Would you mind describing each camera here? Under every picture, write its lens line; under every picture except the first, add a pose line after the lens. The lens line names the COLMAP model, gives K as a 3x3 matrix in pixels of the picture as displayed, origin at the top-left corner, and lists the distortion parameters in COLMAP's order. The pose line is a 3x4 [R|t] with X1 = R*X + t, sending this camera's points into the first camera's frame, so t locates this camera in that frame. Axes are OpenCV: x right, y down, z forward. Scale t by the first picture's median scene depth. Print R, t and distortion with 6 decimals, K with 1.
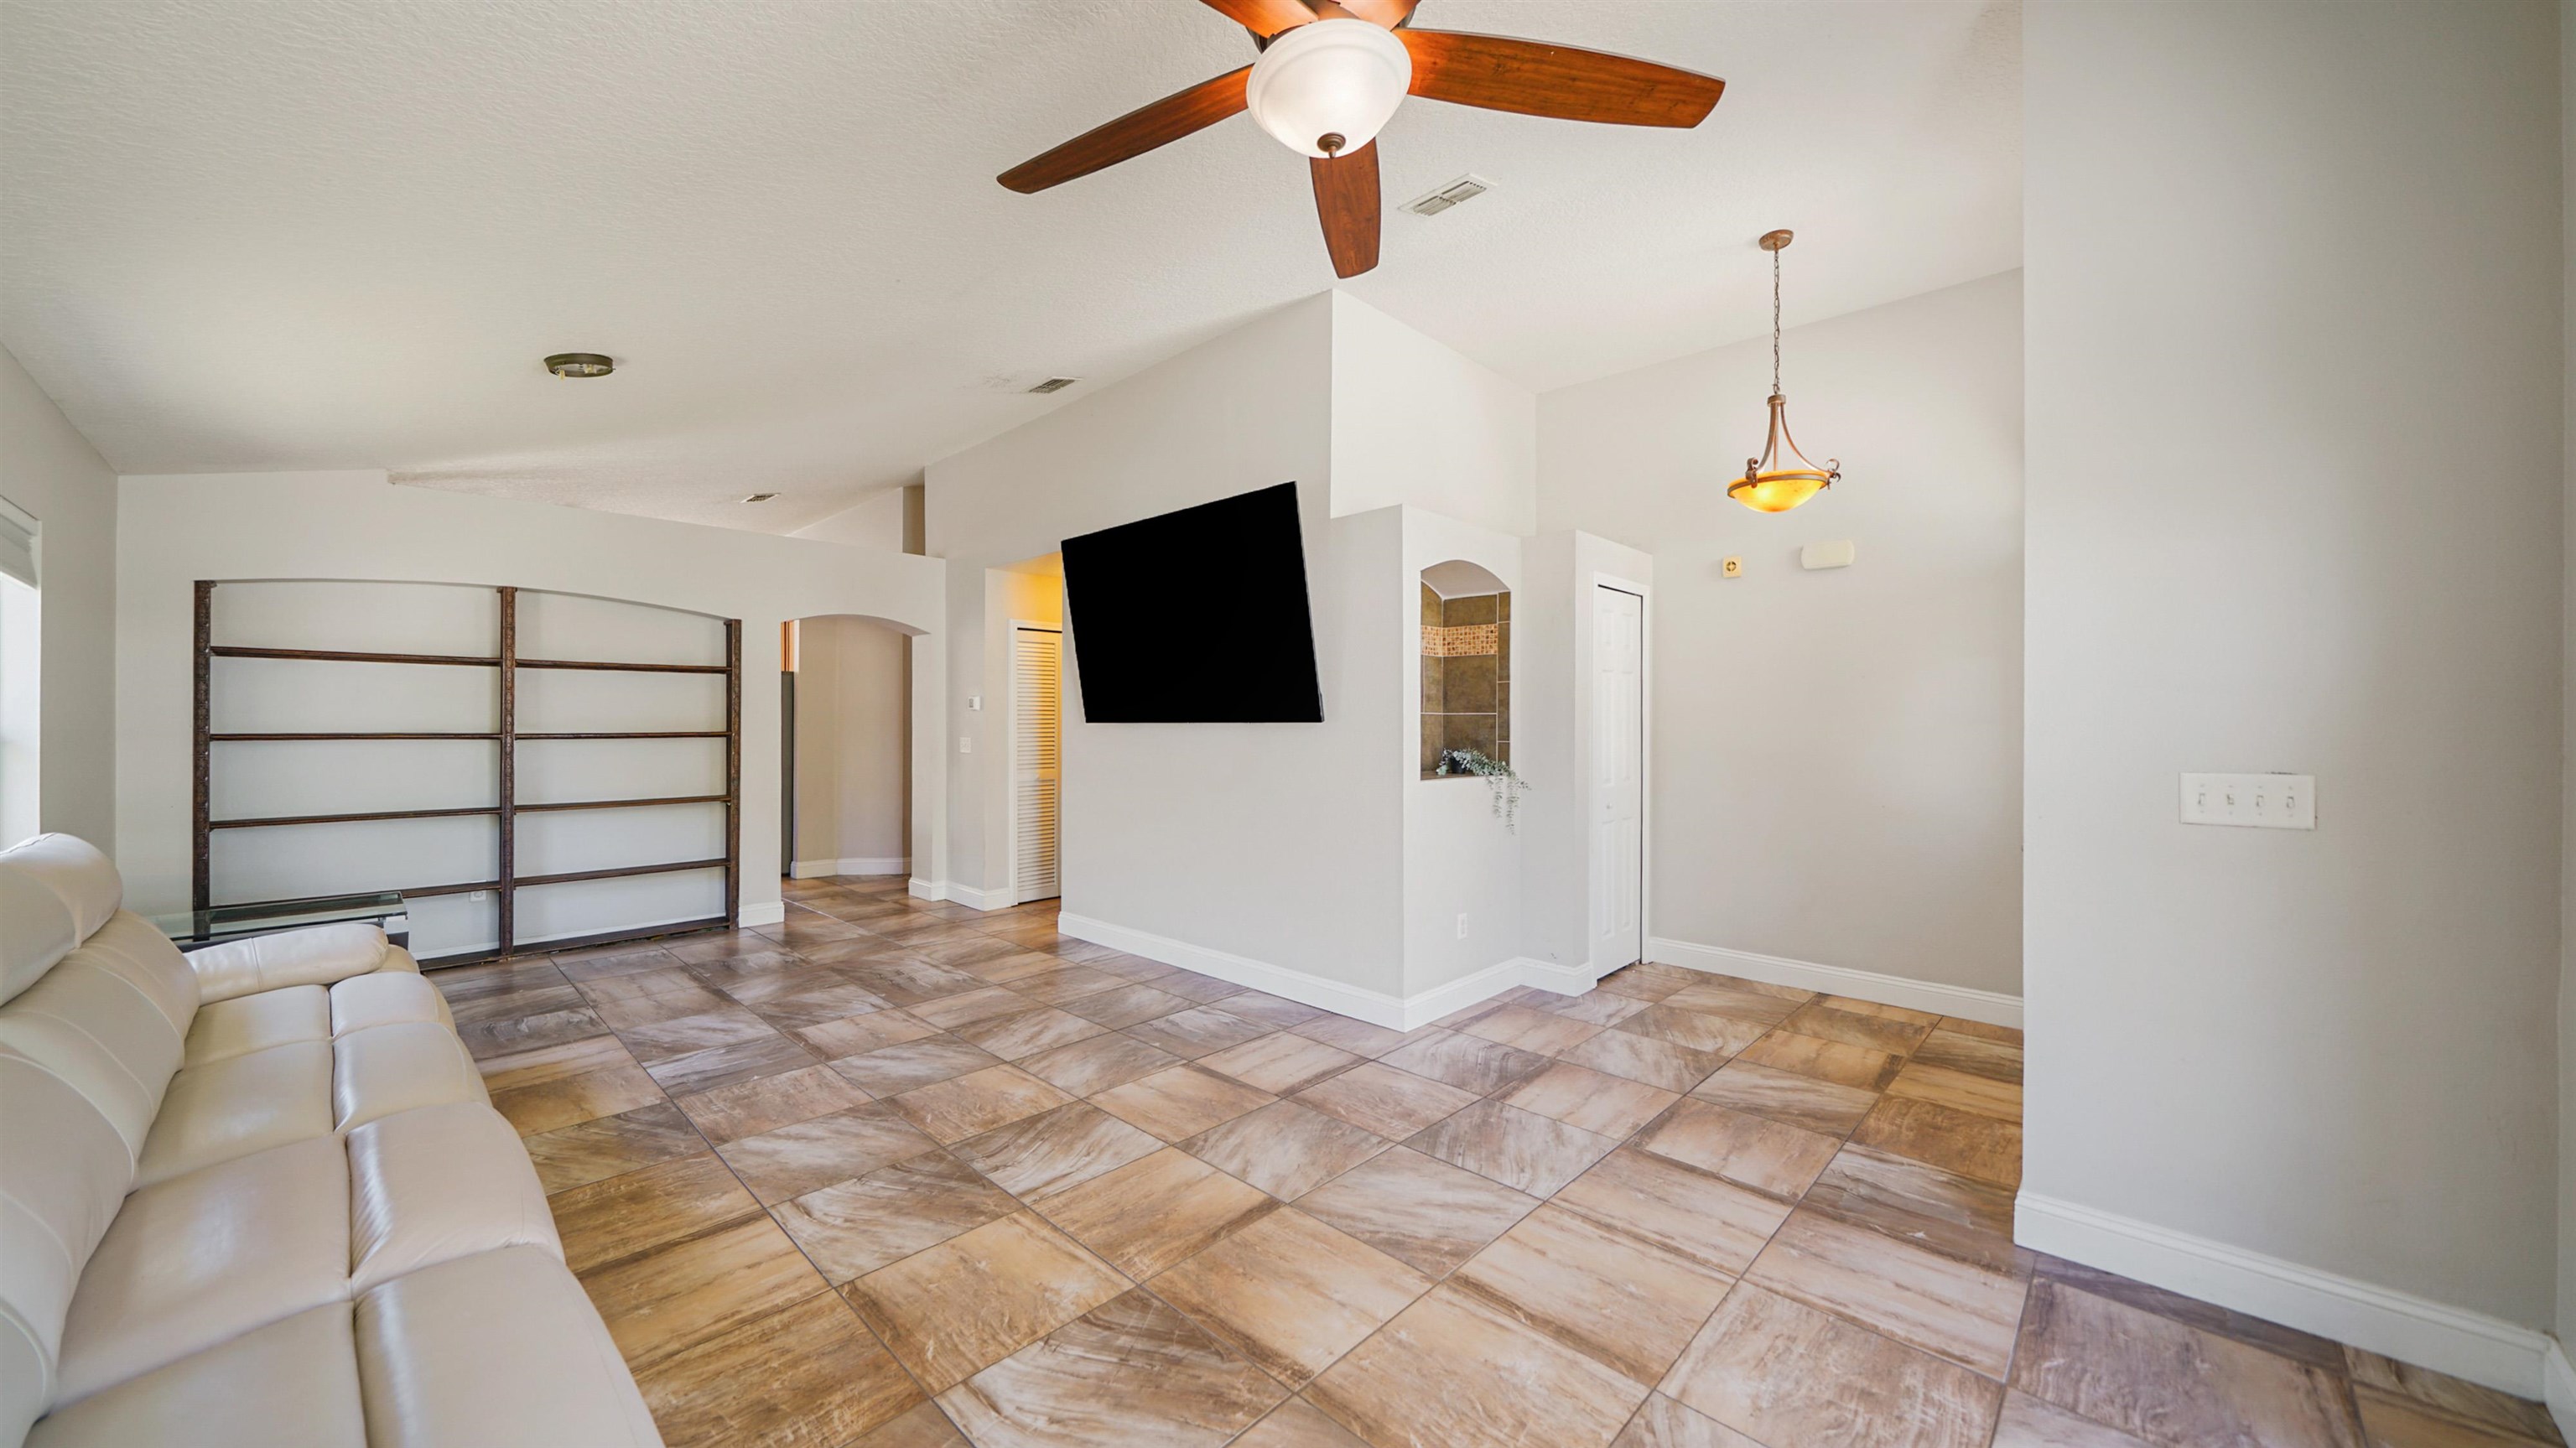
lens RADIAL K [[914.8, 0, 1292.3], [0, 914.8, 720.1], [0, 0, 1]] dist [0.009481, 0.000027]
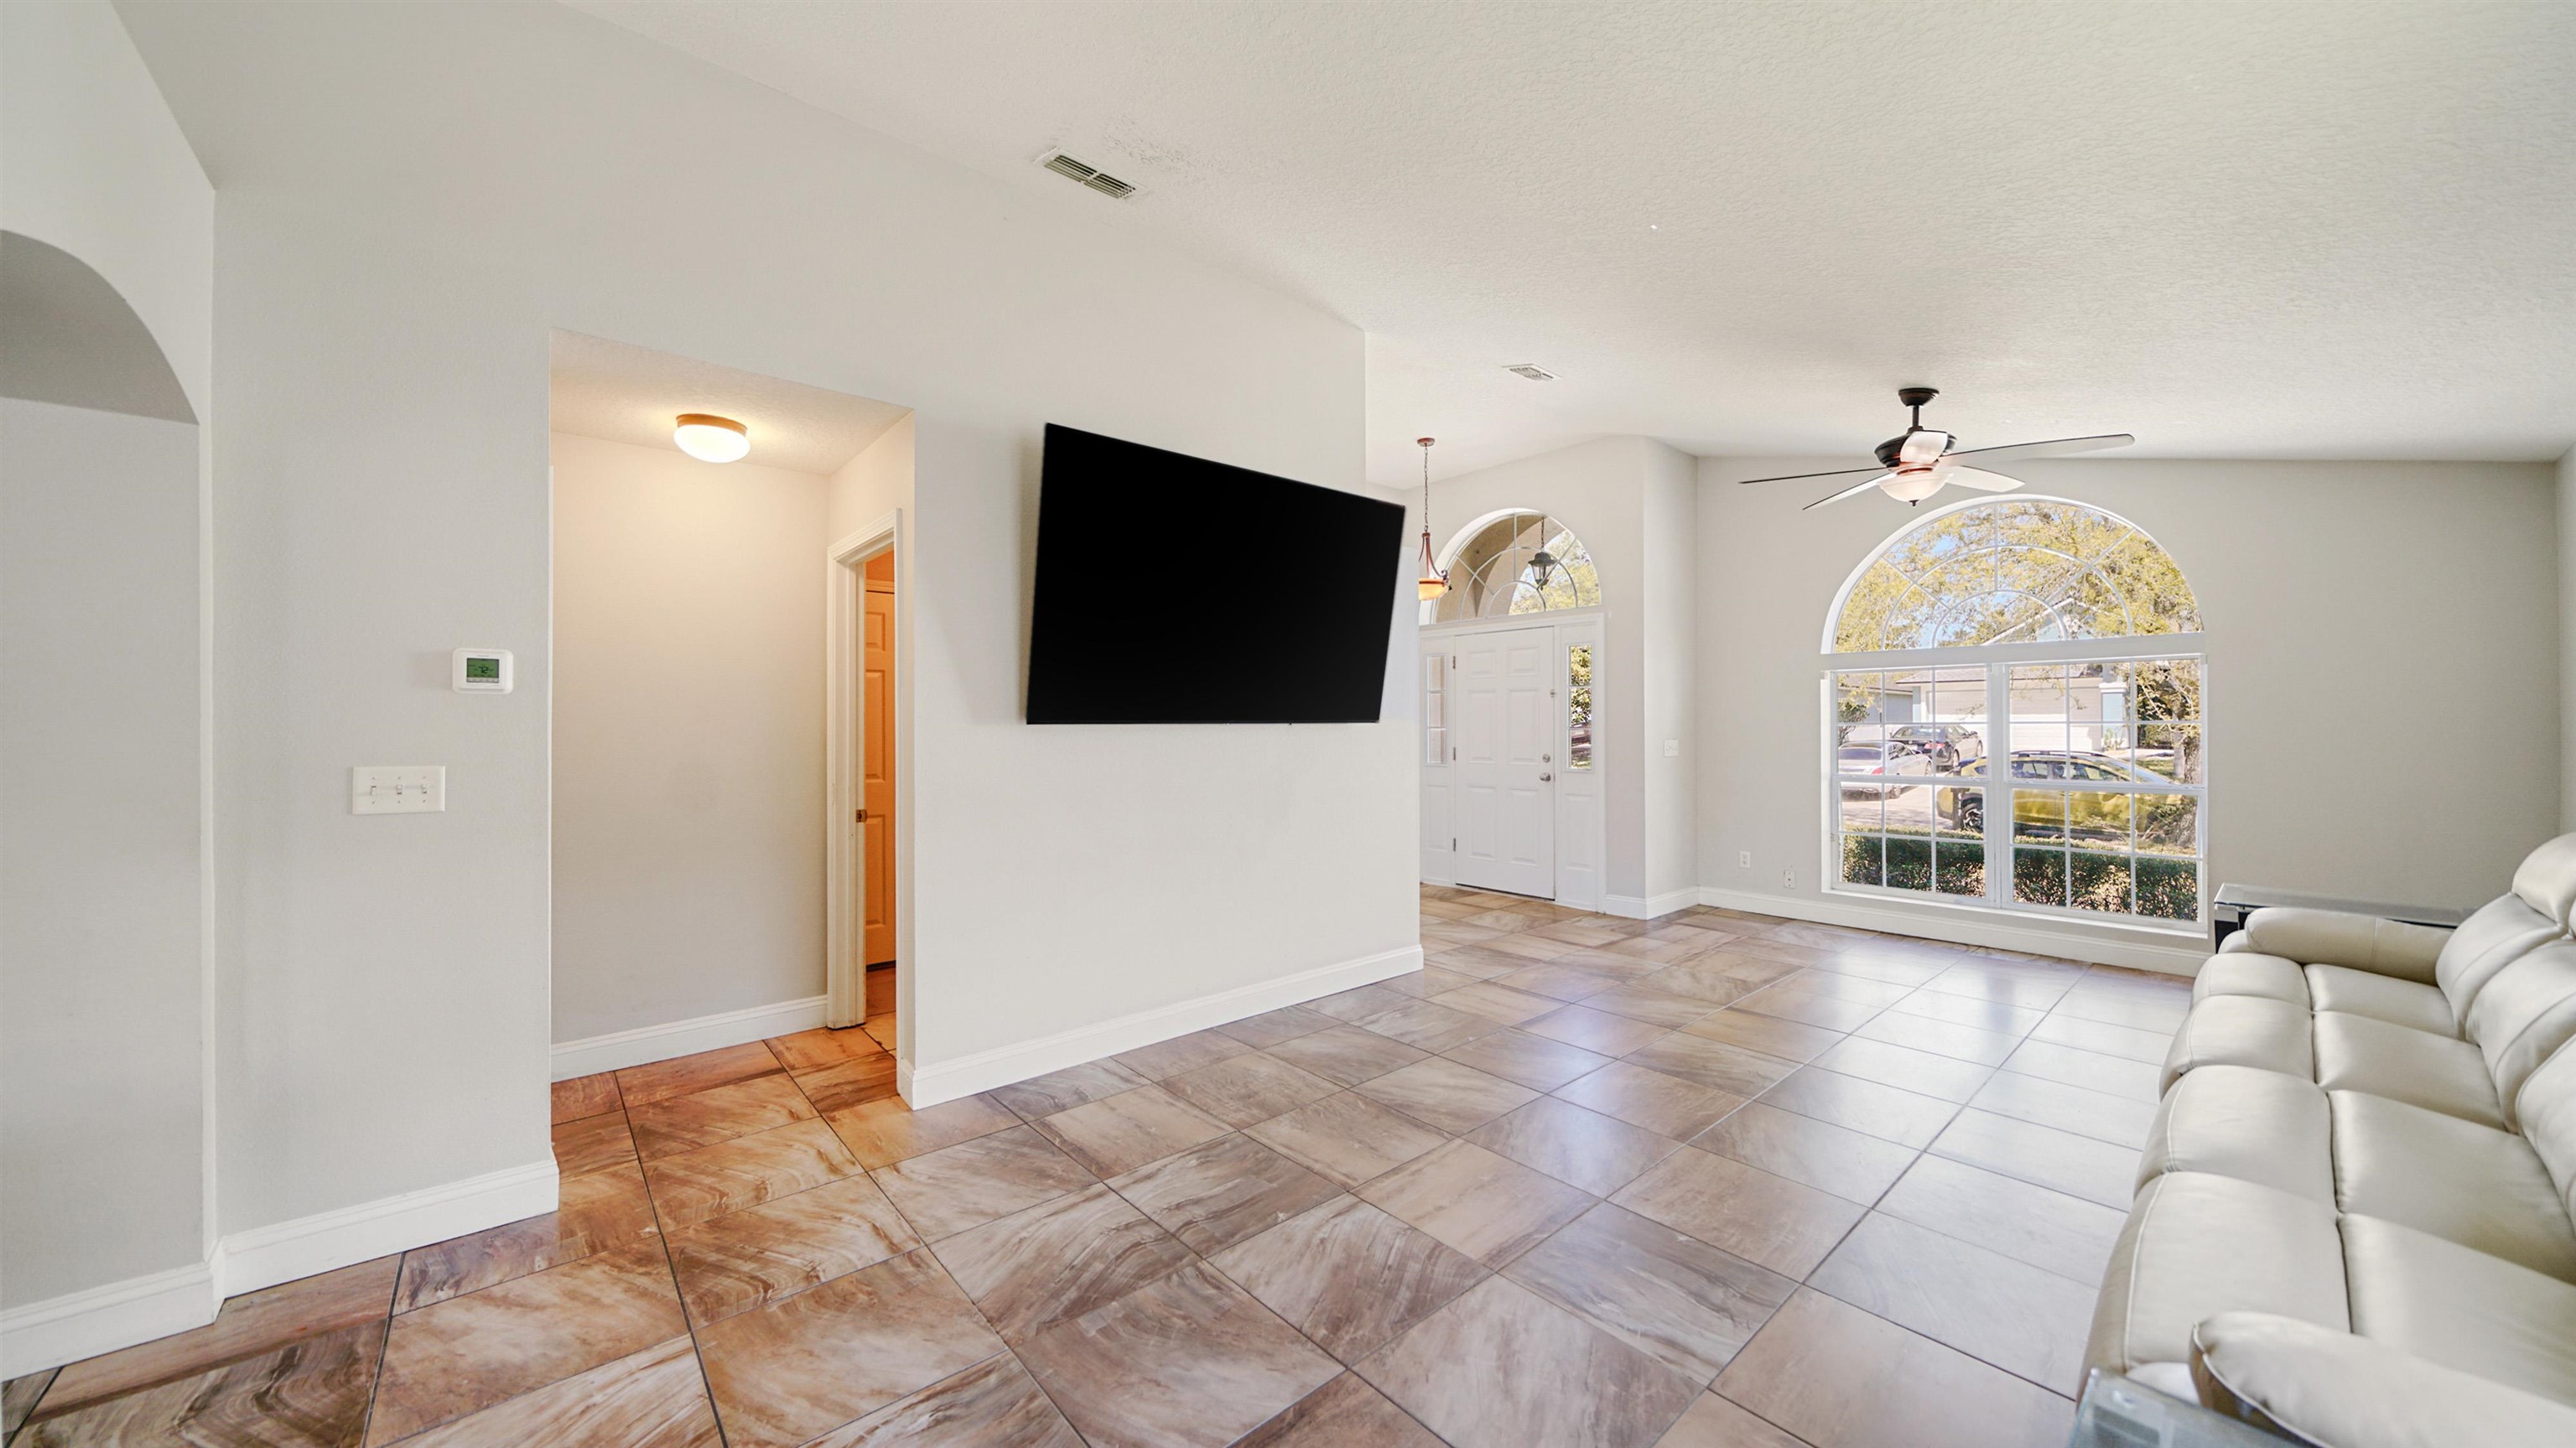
lens RADIAL K [[871.9, 0, 1288.0], [0, 871.9, 724.0], [0, 0, 1]] dist [0.000417, 0.000006]
pose [[0.094555, 0.001197, 0.995519, -1.067094], [-0.005865, 0.999983, -0.000645, 0.003187], [-0.995502, -0.005777, 0.094561, 1.041834]]
